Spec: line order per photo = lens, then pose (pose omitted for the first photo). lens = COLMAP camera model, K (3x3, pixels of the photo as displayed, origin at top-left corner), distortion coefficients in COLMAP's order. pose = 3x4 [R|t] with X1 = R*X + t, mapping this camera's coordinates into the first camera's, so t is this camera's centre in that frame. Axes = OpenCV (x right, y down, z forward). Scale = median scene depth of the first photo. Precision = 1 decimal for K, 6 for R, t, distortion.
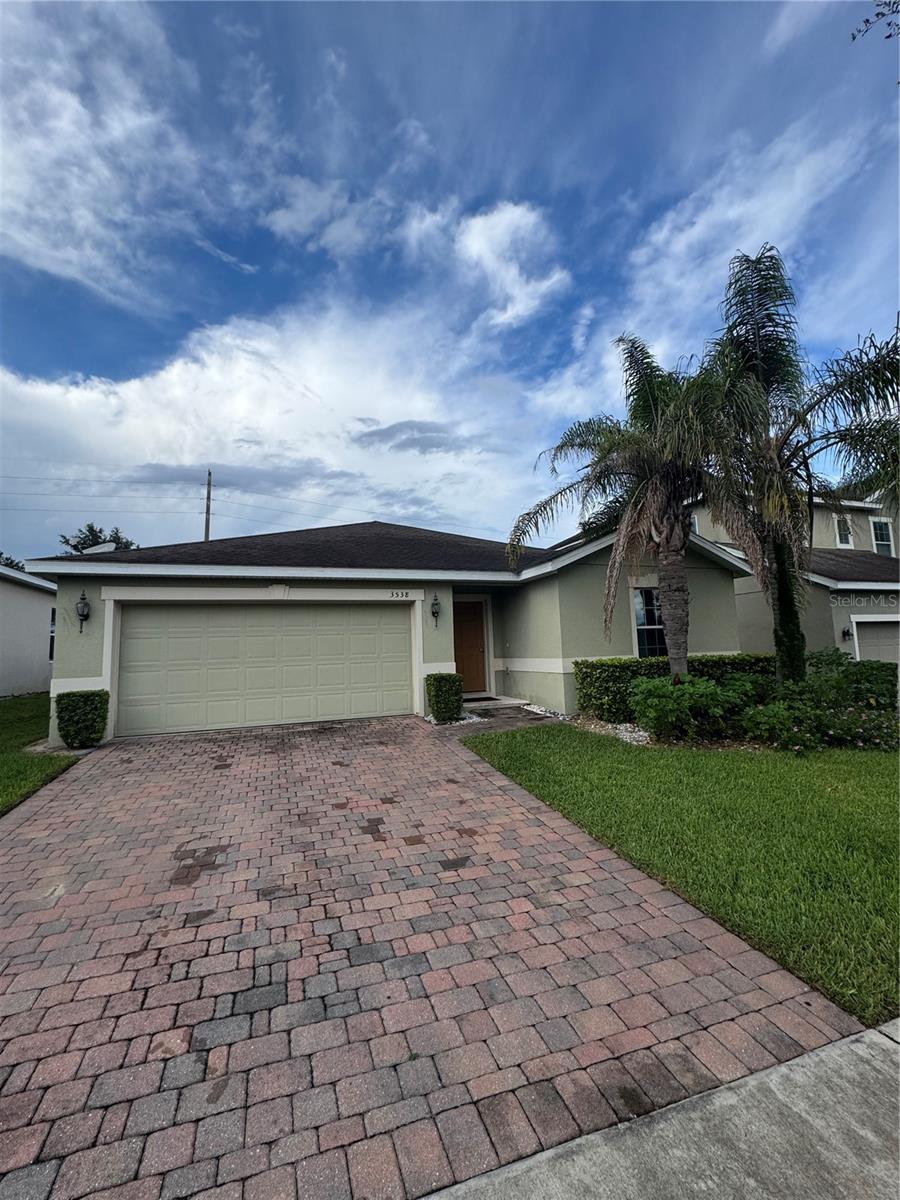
lens RADIAL K [[512.9, 0, 456.7], [0, 512.9, 594.1], [0, 0, 1]] dist [0.000012, -0.000029]
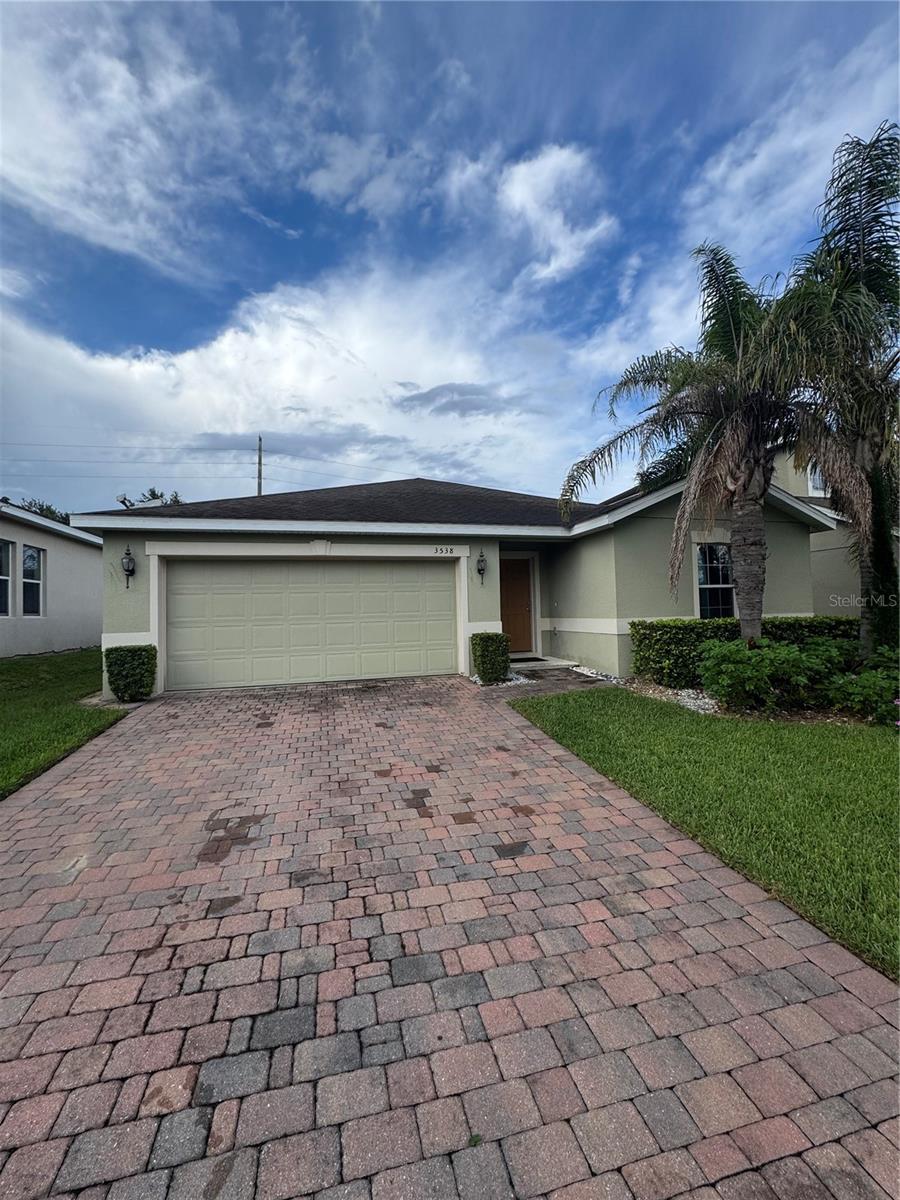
lens RADIAL K [[495.5, 0, 453.6], [0, 495.5, 594.1], [0, 0, 1]] dist [-0.002090, 0.001253]
pose [[0.996267, 0.006438, -0.086084, -0.016550], [0.000225, 0.997018, 0.077164, 0.013420], [0.086324, -0.076896, 0.993295, 0.097914]]
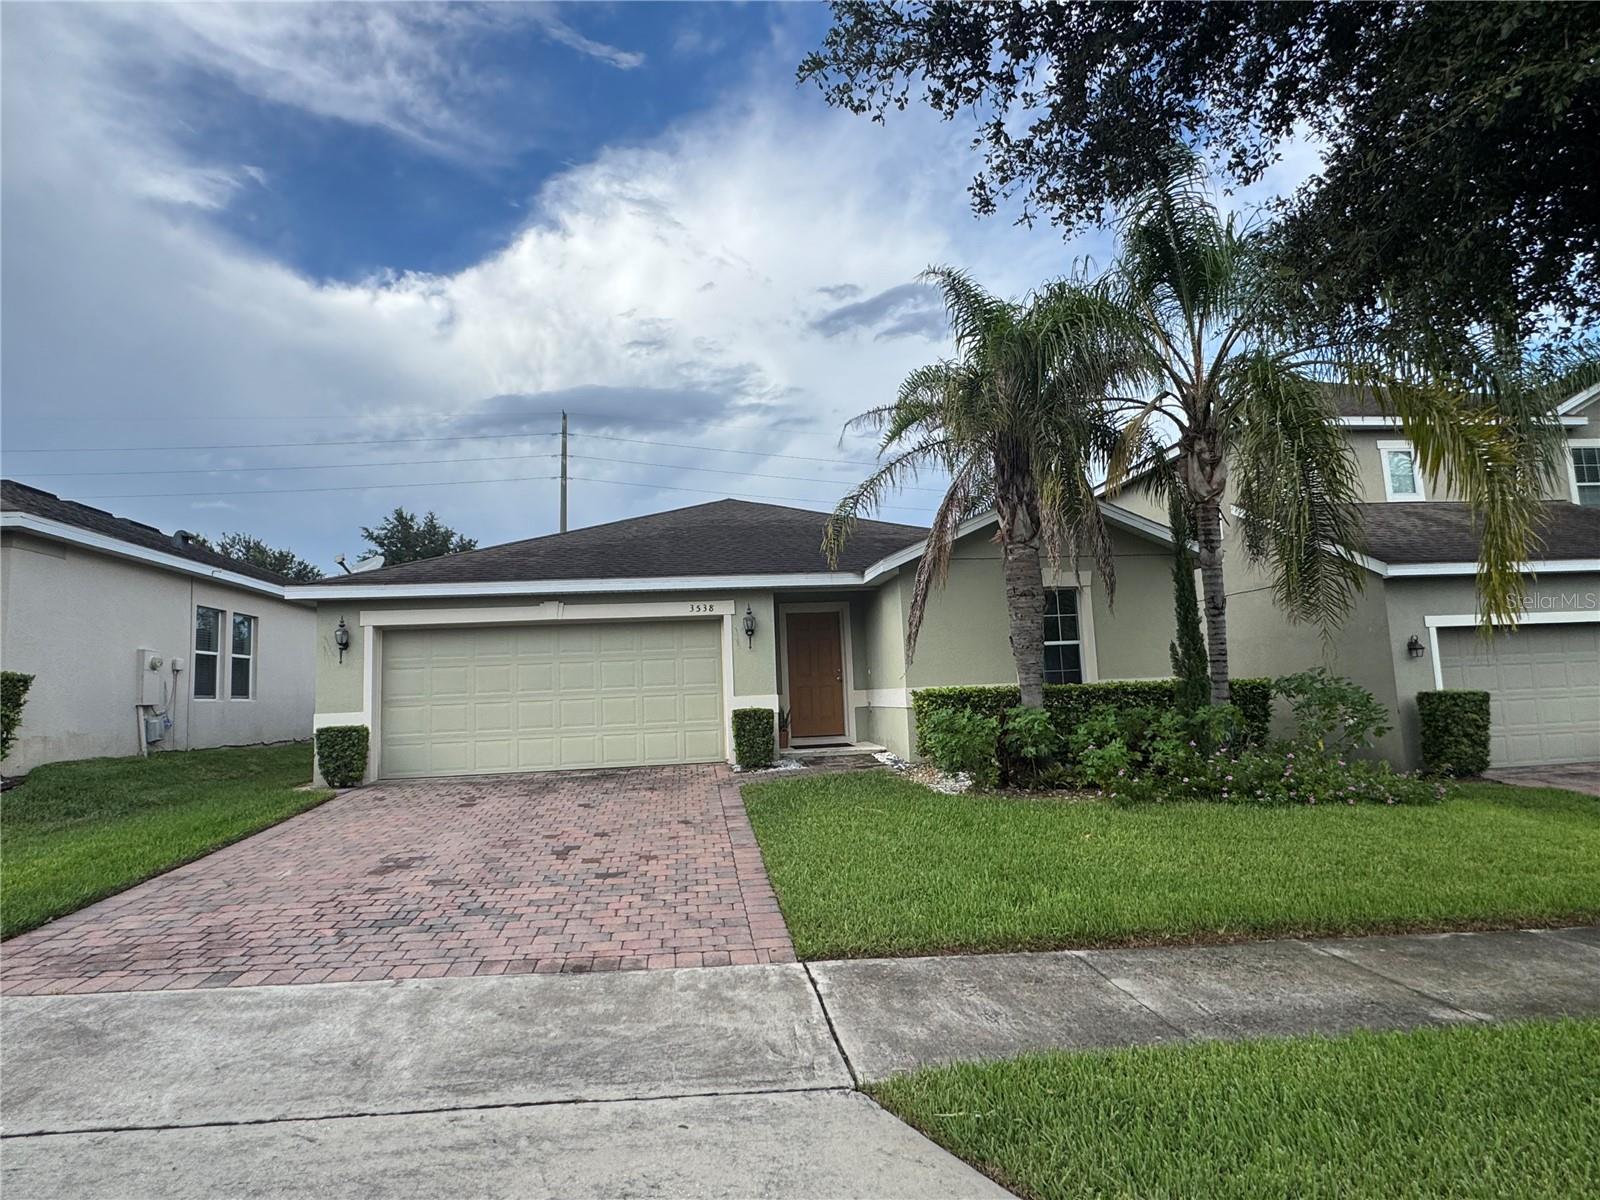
lens RADIAL K [[891.6, 0, 789.0], [0, 891.6, 594.0], [0, 0, 1]] dist [-0.000705, 0.000529]
pose [[0.973507, -0.032384, -0.226354, 0.415774], [0.033882, 0.999422, 0.002735, -0.025538], [0.226134, -0.010332, 0.974041, -0.369606]]
